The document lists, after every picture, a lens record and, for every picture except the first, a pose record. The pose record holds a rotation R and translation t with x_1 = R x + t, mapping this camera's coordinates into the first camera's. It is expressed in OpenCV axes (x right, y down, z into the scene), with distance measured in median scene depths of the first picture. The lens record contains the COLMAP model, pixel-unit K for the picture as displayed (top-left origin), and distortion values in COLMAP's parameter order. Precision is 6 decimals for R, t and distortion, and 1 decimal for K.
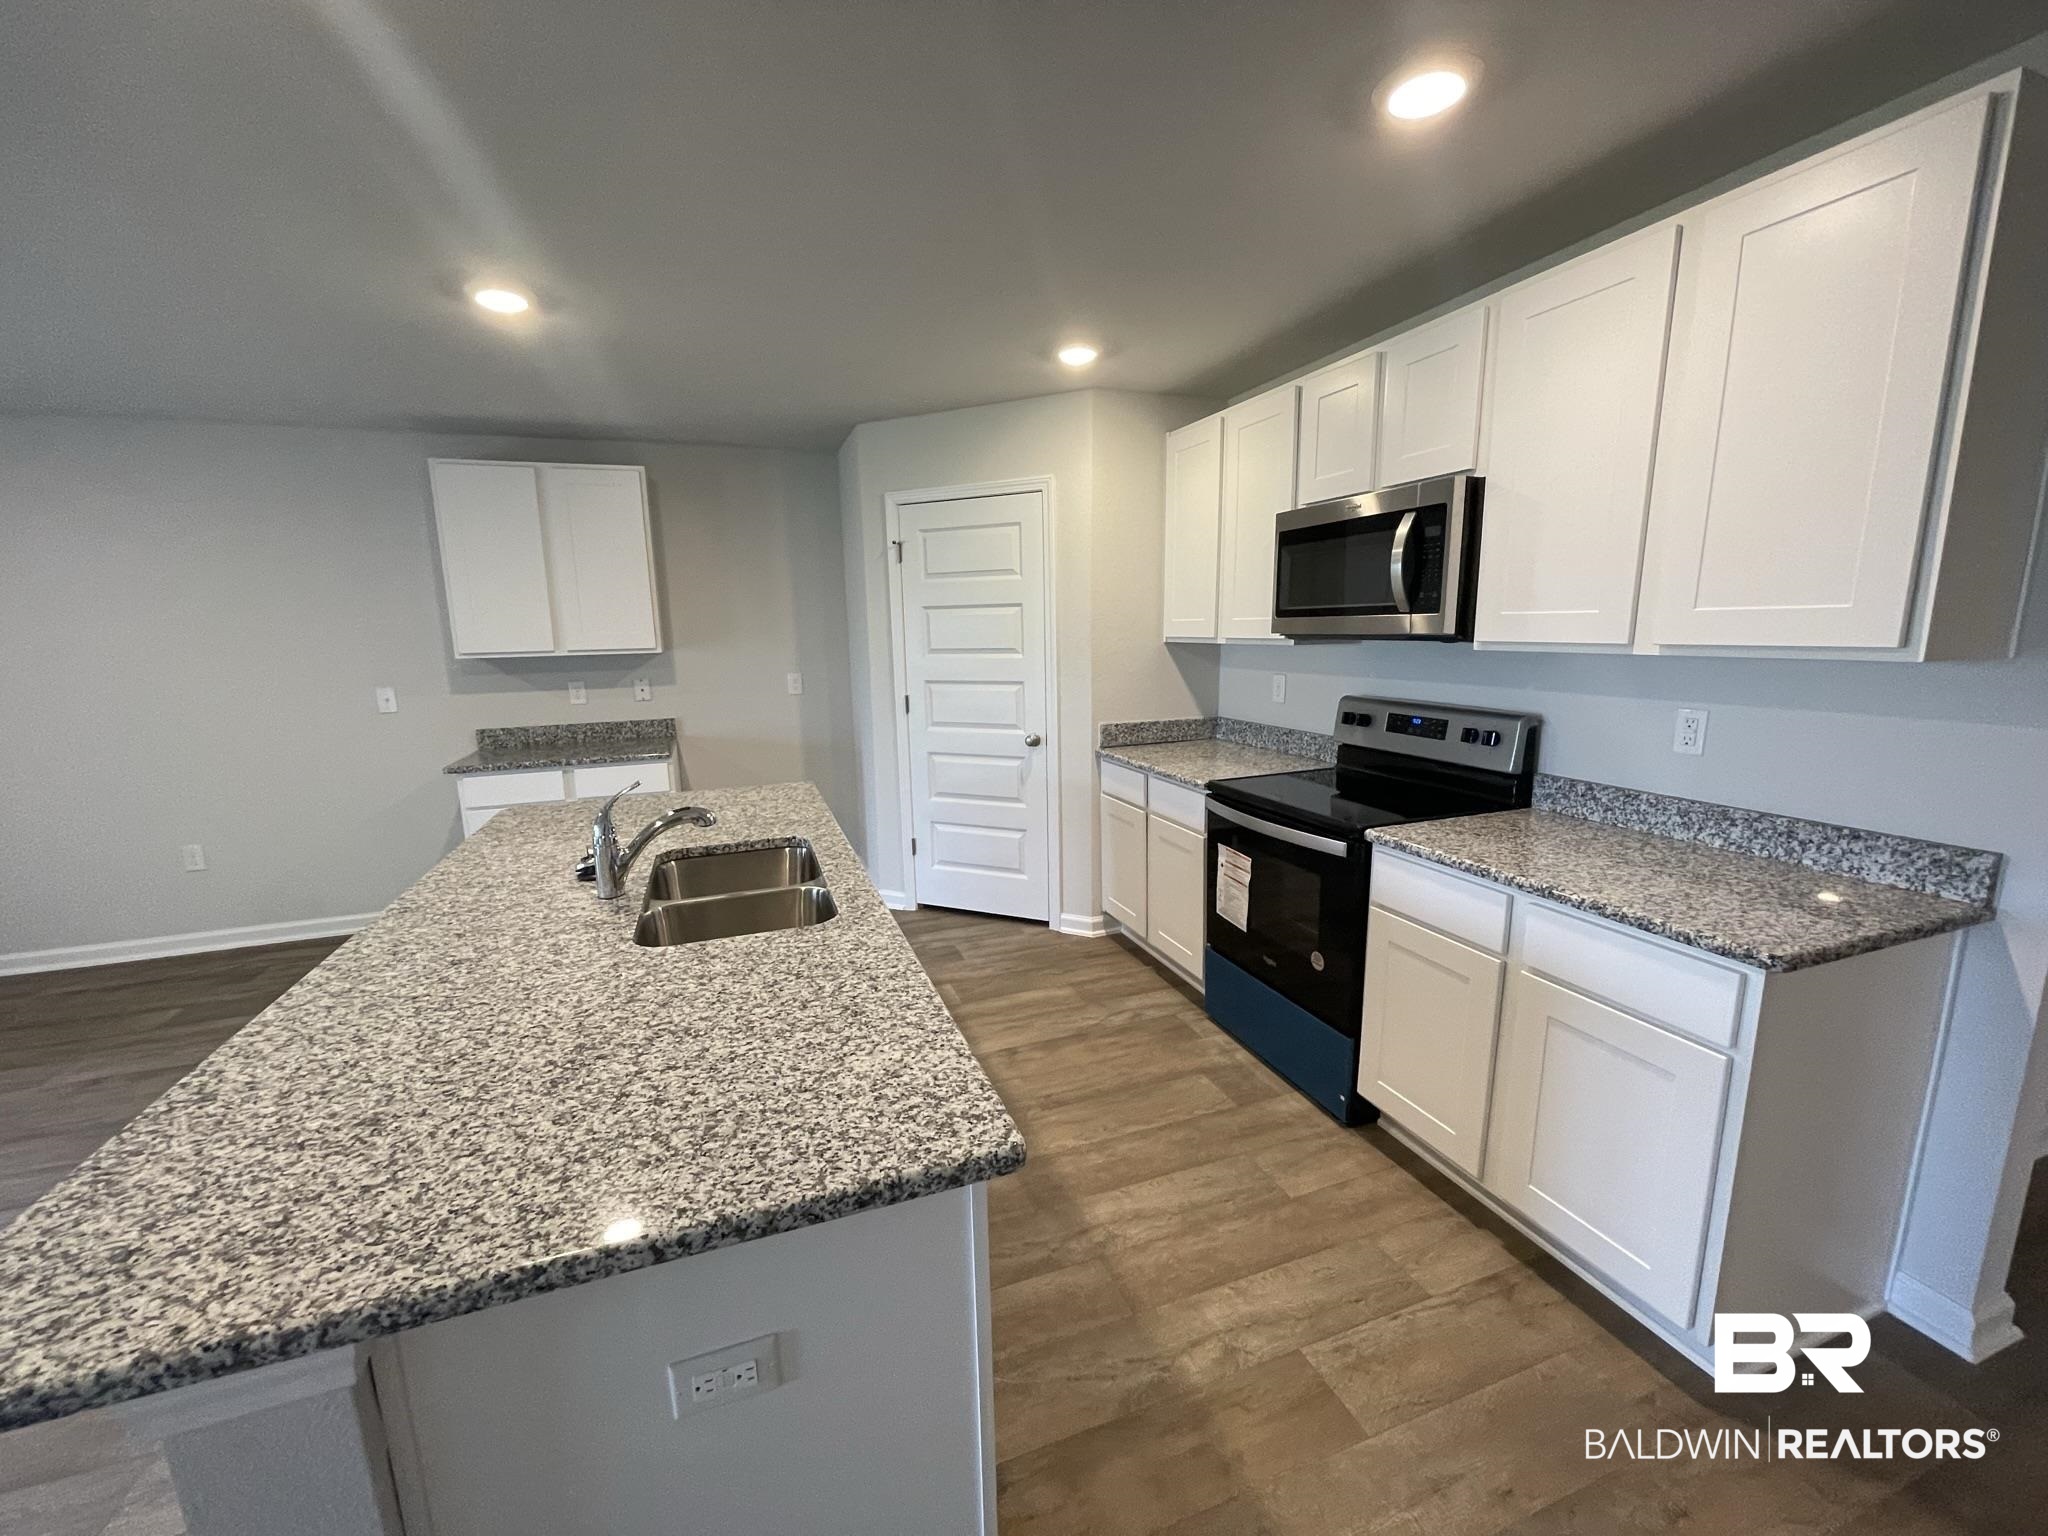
lens RADIAL K [[825.7, 0, 1019.2], [0, 825.7, 771.3], [0, 0, 1]] dist [0.000163, 0.000182]
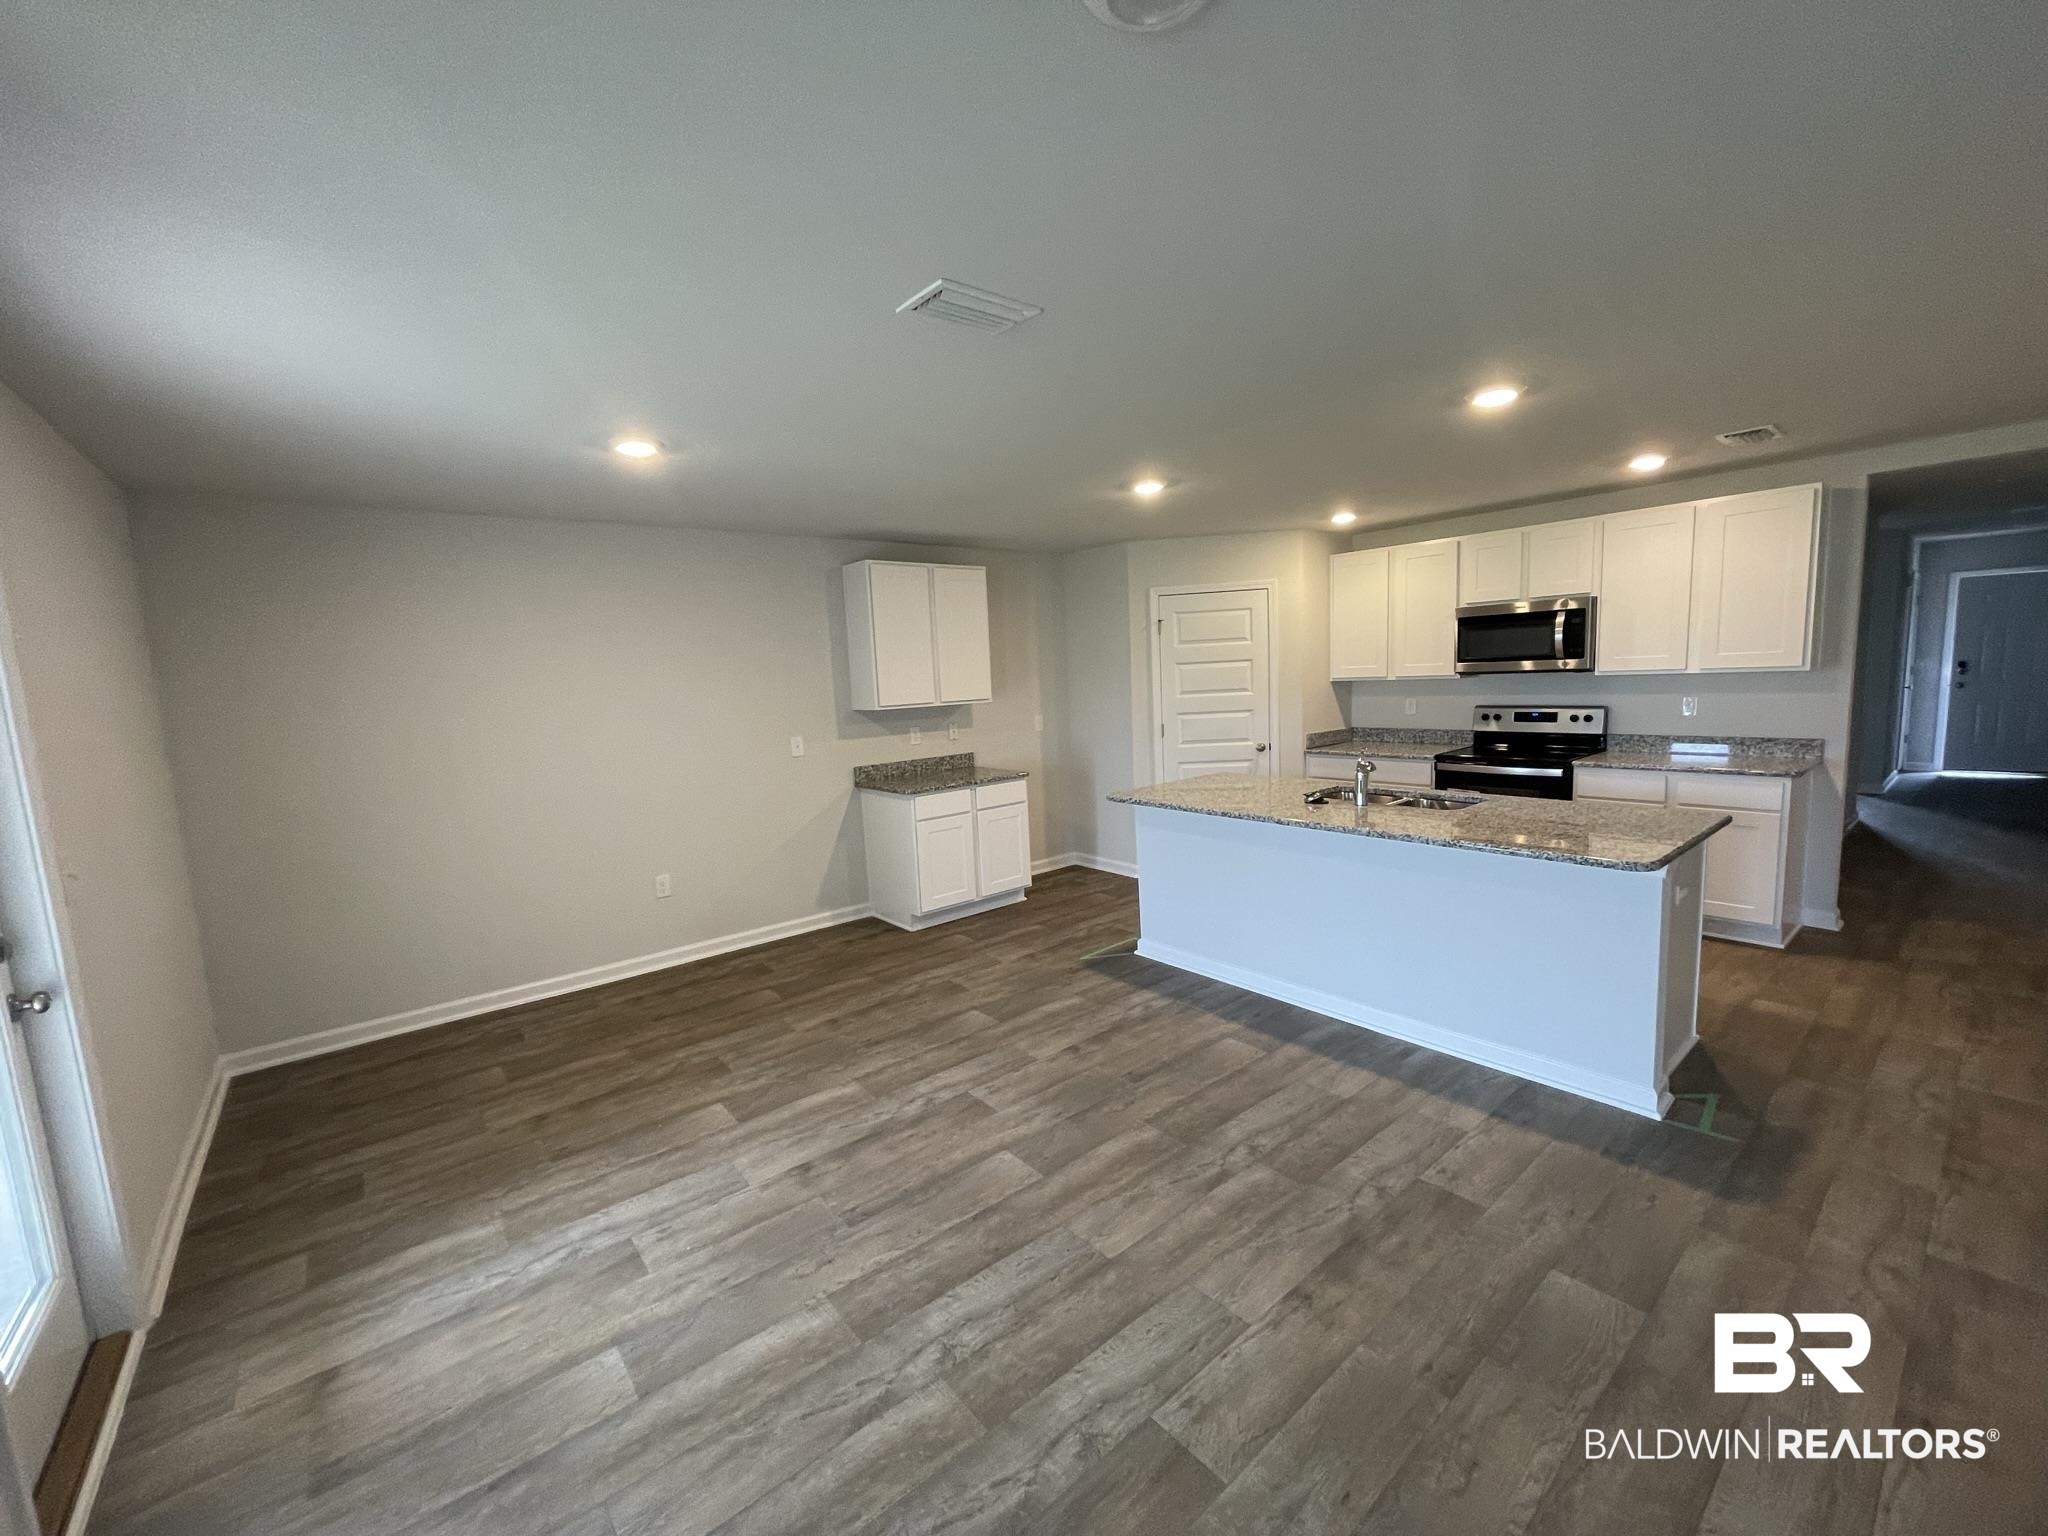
lens RADIAL K [[825.7, 0, 1019.2], [0, 825.7, 771.3], [0, 0, 1]] dist [0.000163, 0.000182]
pose [[0.942385, -0.064107, 0.328331, -1.048816], [0.086273, 0.994841, -0.053378, 0.056586], [-0.323215, 0.078628, 0.943053, -0.339693]]
